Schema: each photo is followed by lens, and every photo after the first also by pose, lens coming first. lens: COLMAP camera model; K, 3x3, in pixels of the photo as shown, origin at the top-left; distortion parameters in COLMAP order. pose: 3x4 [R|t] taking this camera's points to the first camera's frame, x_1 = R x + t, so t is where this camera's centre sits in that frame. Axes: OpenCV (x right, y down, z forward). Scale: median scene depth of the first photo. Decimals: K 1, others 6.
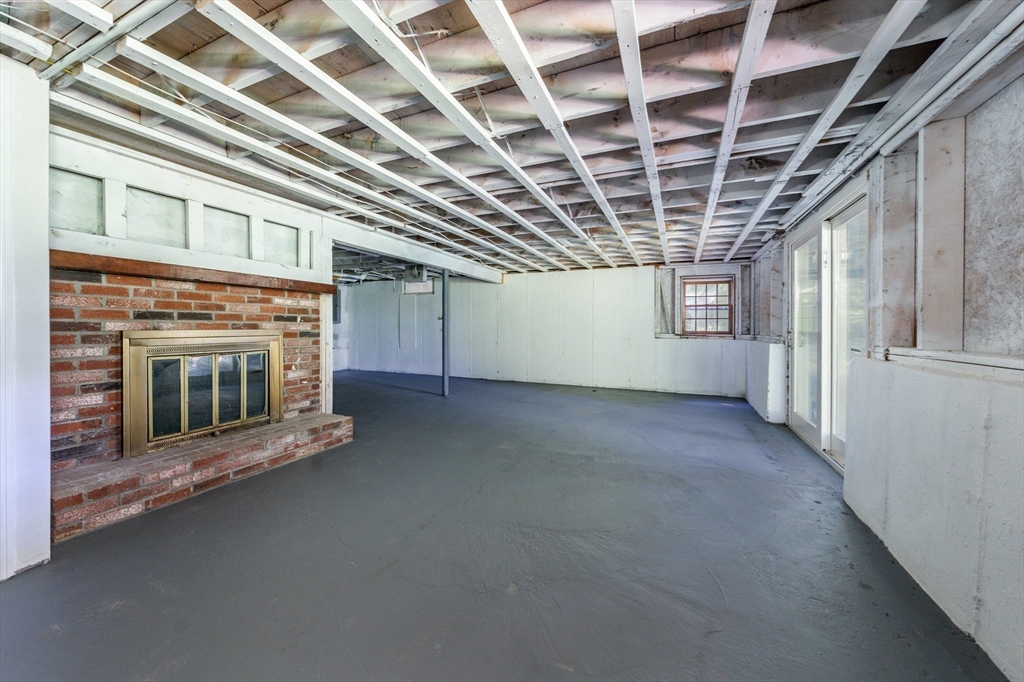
lens RADIAL K [[373.3, 0, 523.7], [0, 373.3, 326.4], [0, 0, 1]] dist [-0.001274, -0.000175]
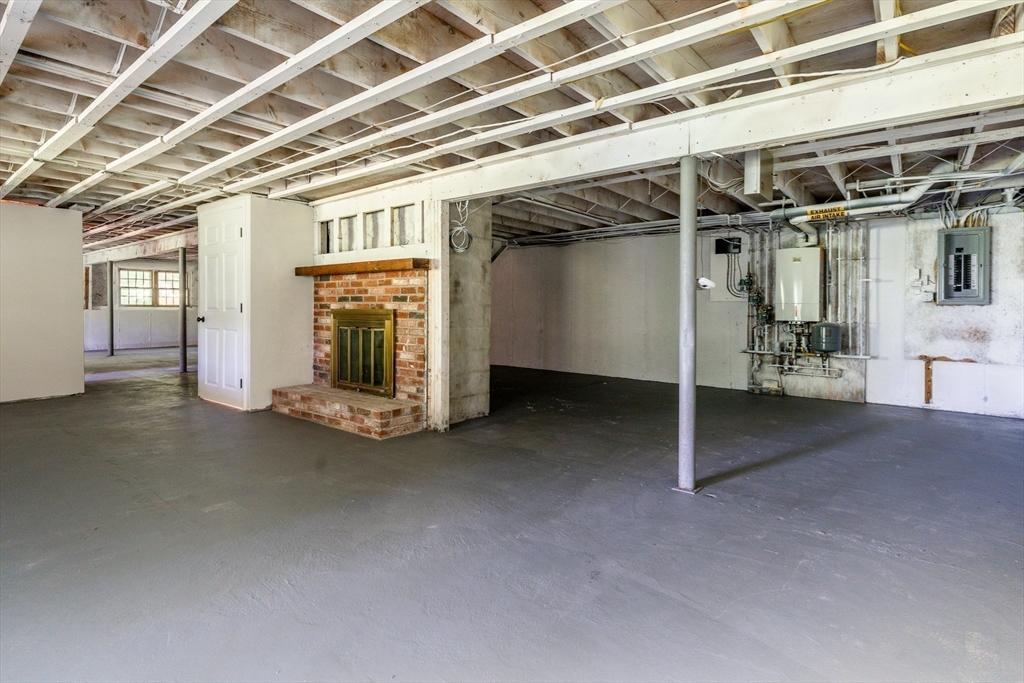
lens RADIAL K [[513.6, 0, 510.1], [0, 513.6, 315.0], [0, 0, 1]] dist [-0.001433, -0.000200]
pose [[-0.288892, 0.007173, -0.957335, 0.611166], [-0.006536, 0.999934, 0.009465, 0.008396], [0.957339, 0.008991, -0.288826, 1.716973]]
